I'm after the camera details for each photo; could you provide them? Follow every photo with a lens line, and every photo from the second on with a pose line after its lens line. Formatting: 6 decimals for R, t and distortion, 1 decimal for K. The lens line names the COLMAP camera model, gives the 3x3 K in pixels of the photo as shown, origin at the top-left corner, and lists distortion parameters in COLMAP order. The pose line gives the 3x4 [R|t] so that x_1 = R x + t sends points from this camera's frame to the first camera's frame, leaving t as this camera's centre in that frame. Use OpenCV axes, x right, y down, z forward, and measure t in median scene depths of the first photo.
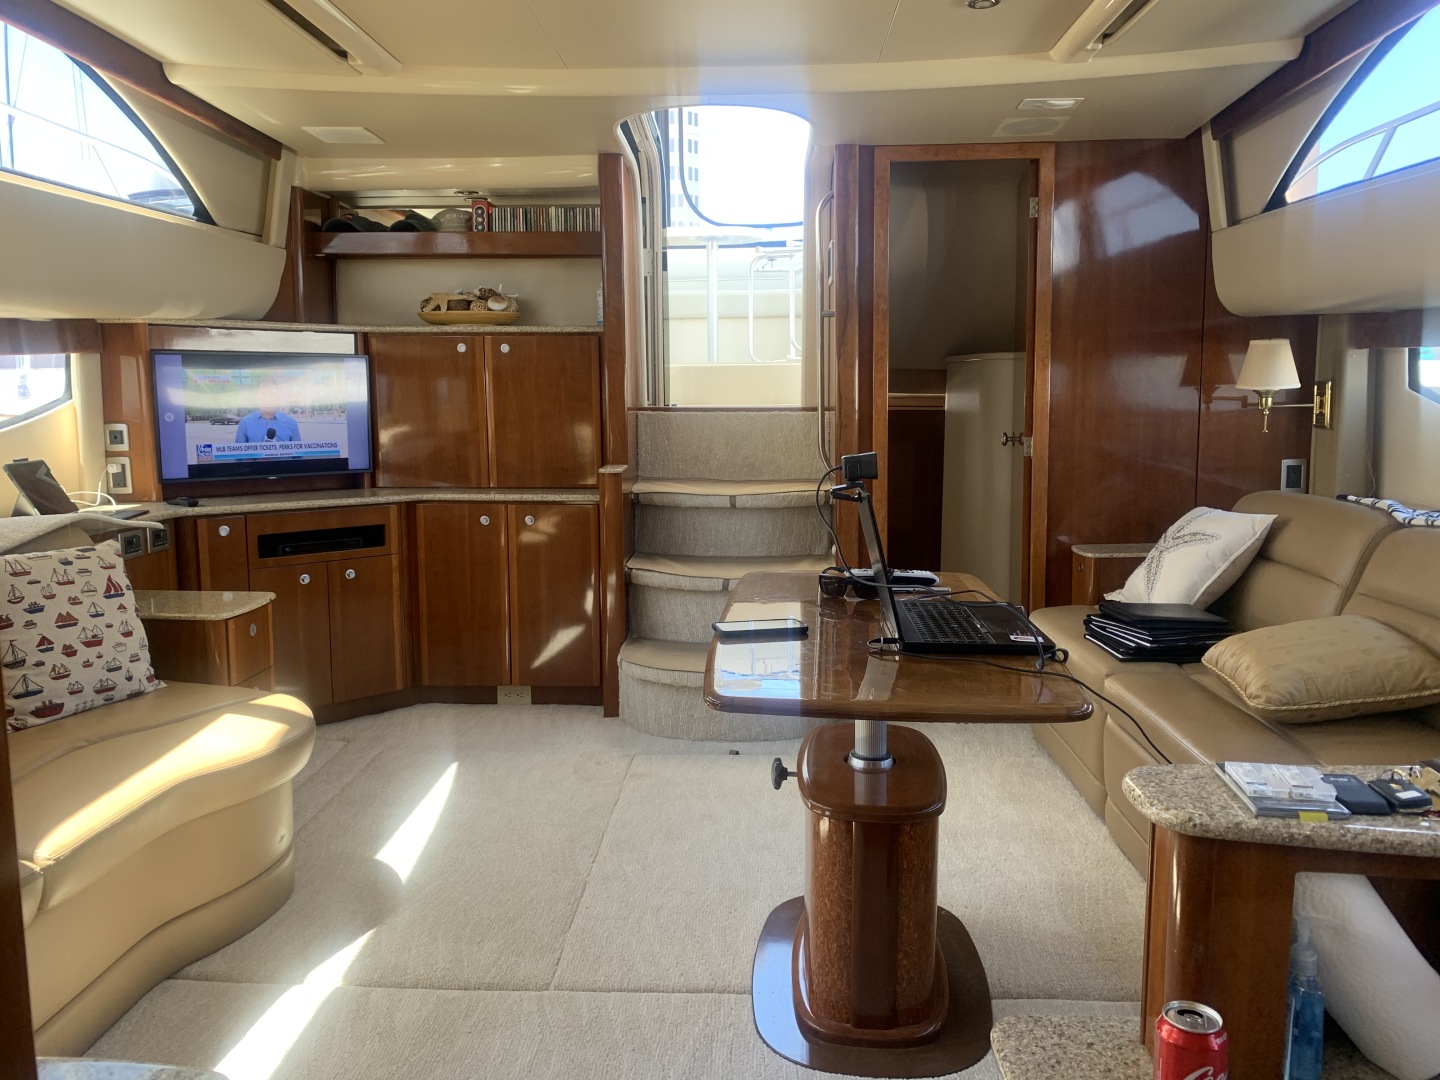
lens RADIAL K [[1109.0, 0, 714.7], [0, 1109.0, 541.4], [0, 0, 1]] dist [0.026988, -0.016571]
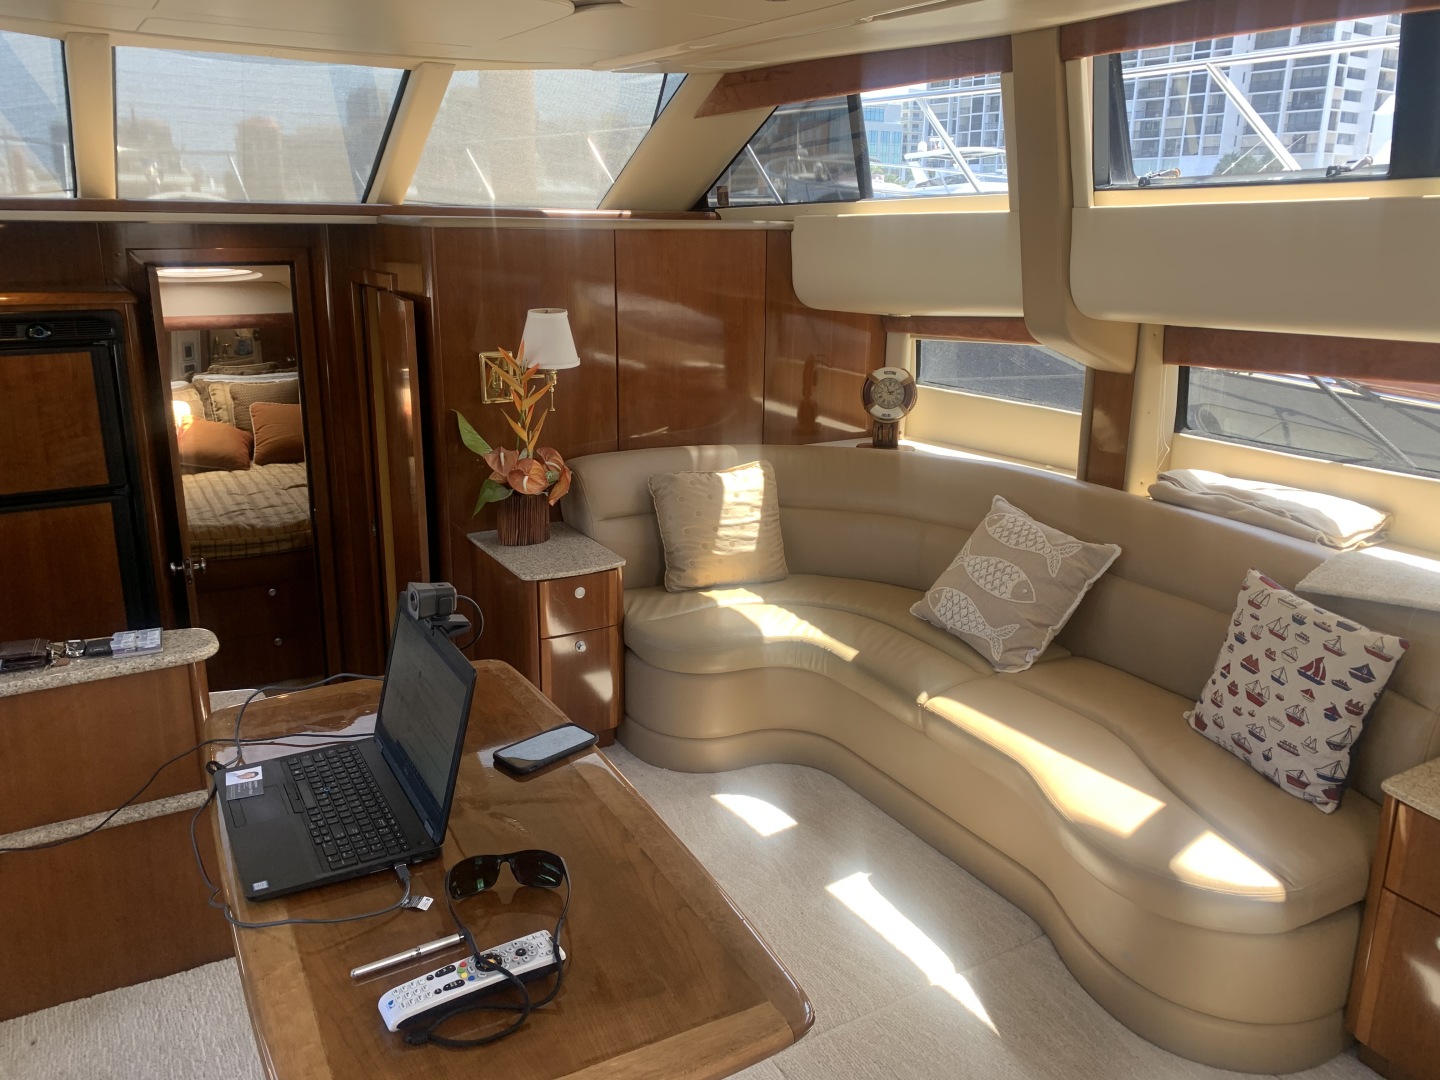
lens RADIAL K [[1109.0, 0, 721.9], [0, 1109.0, 536.4], [0, 0, 1]] dist [0.026988, -0.016571]
pose [[-0.841711, 0.150571, -0.518509, 0.189002], [-0.070444, 0.921495, 0.381948, -0.230741], [0.535314, 0.358016, -0.765025, 0.893115]]
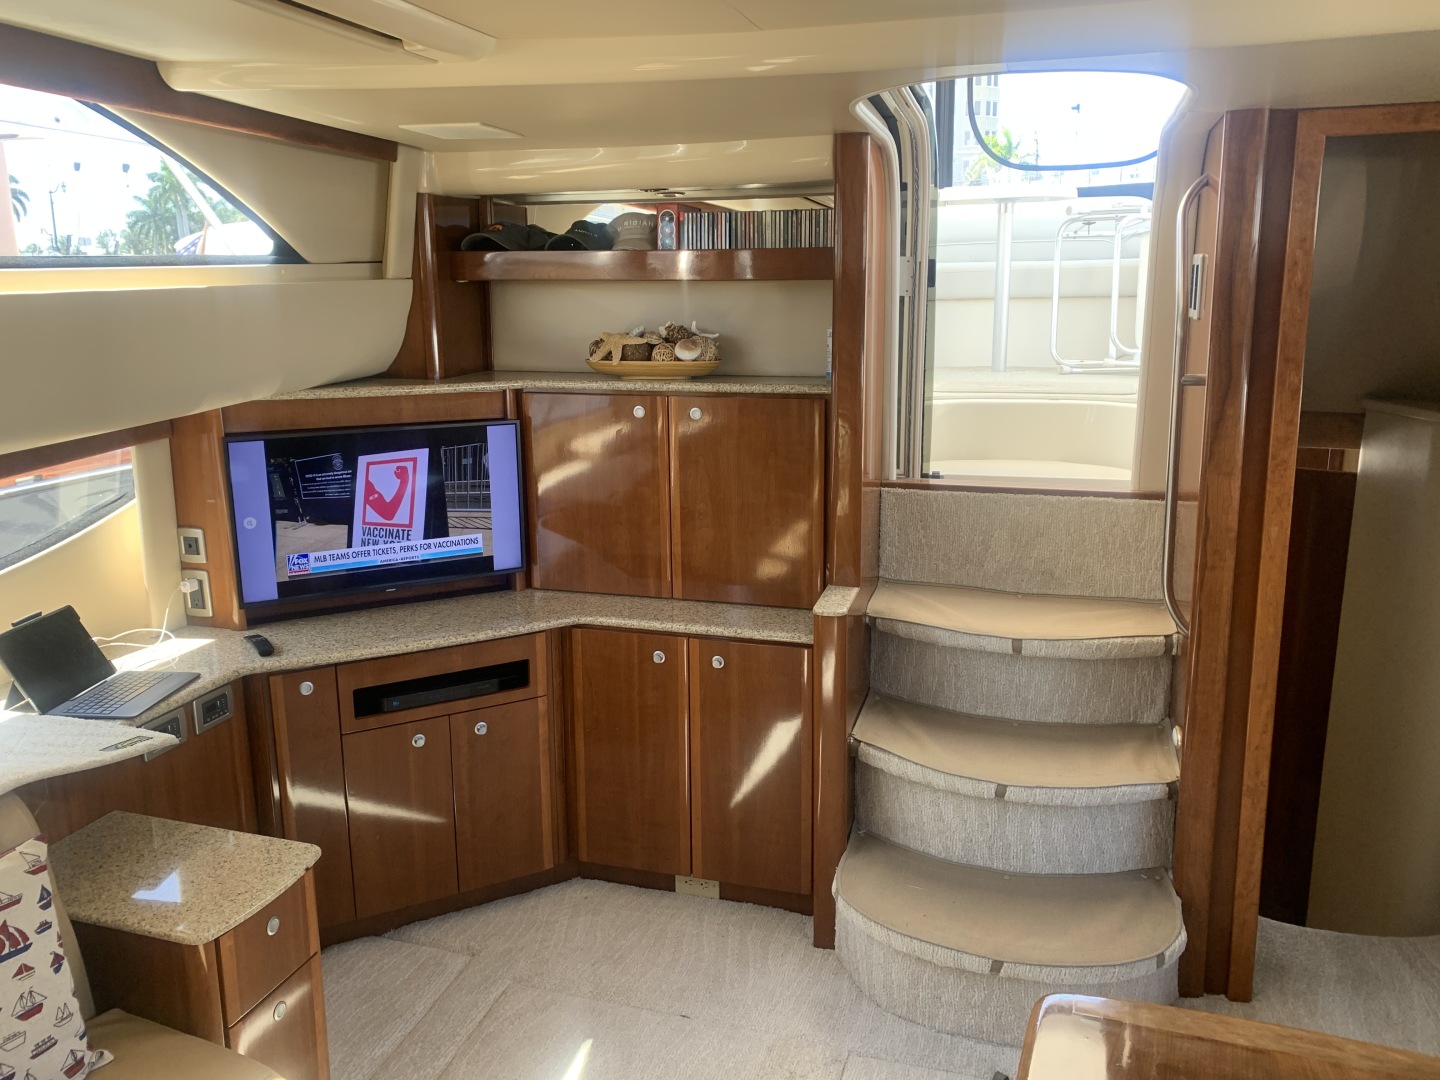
lens RADIAL K [[1109.0, 0, 722.6], [0, 1109.0, 530.0], [0, 0, 1]] dist [0.026988, -0.016571]
pose [[0.970778, 0.046888, -0.235354, -0.001448], [-0.026524, 0.995682, 0.088955, -0.168449], [0.238508, -0.080113, 0.967830, 0.319820]]
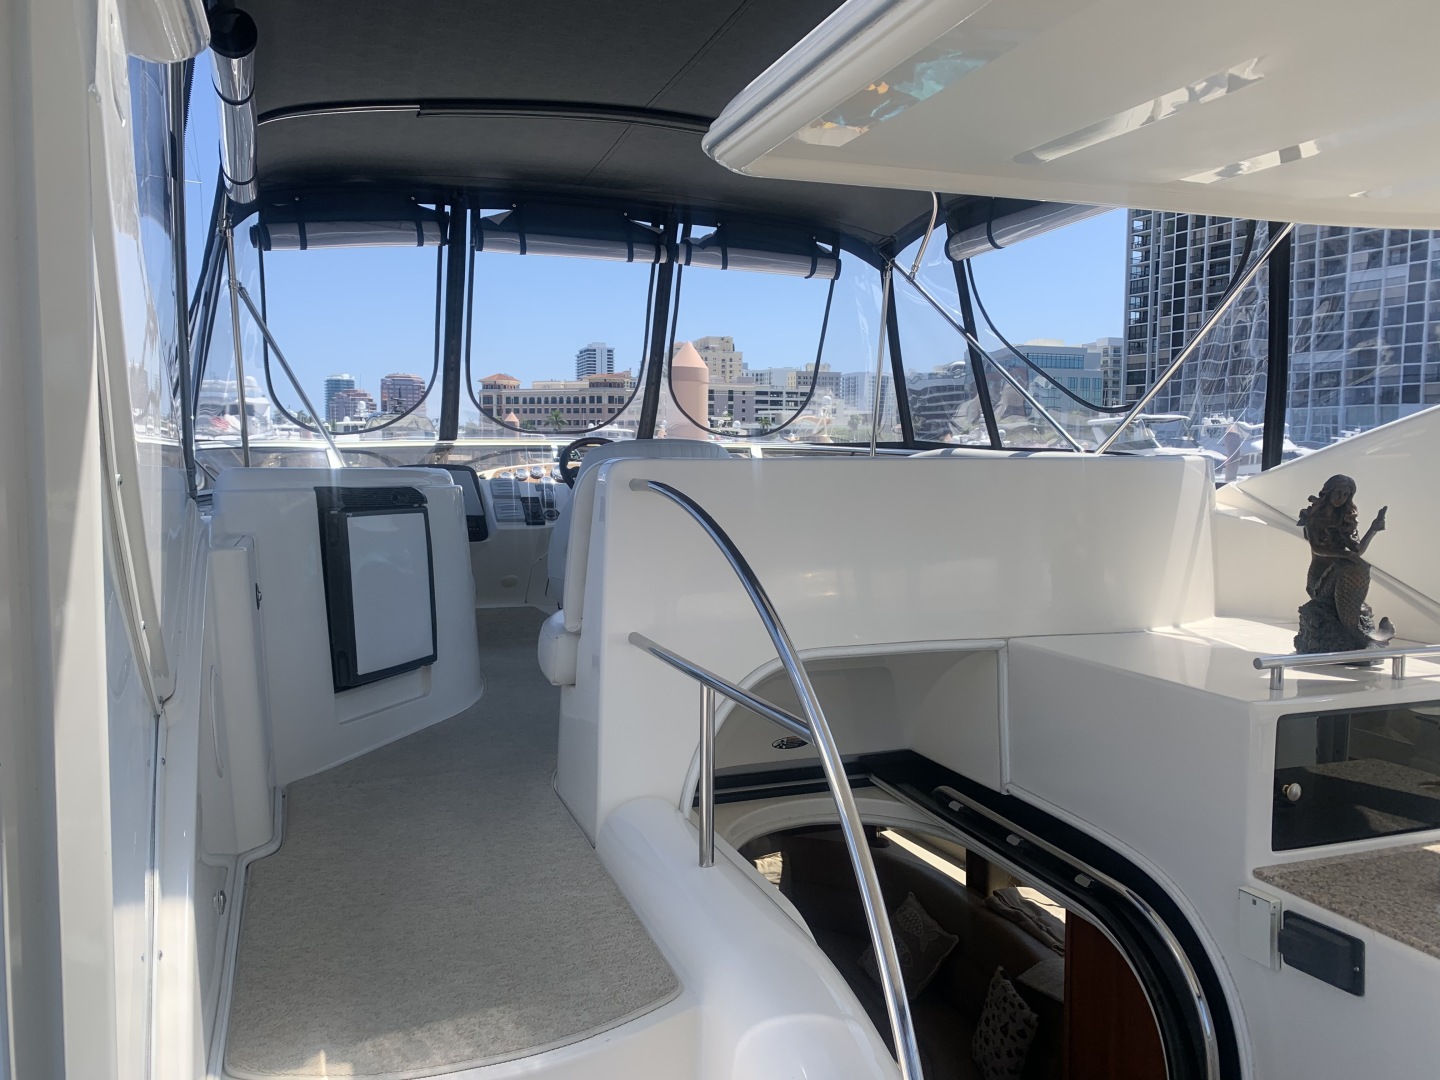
lens RADIAL K [[1109.0, 0, 721.0], [0, 1109.0, 536.6], [0, 0, 1]] dist [0.026988, -0.016571]
pose [[-0.923989, 0.031575, -0.381113, 0.318794], [-0.046080, 0.980132, 0.192921, -0.651771], [0.379632, 0.195819, -0.904176, 1.442661]]
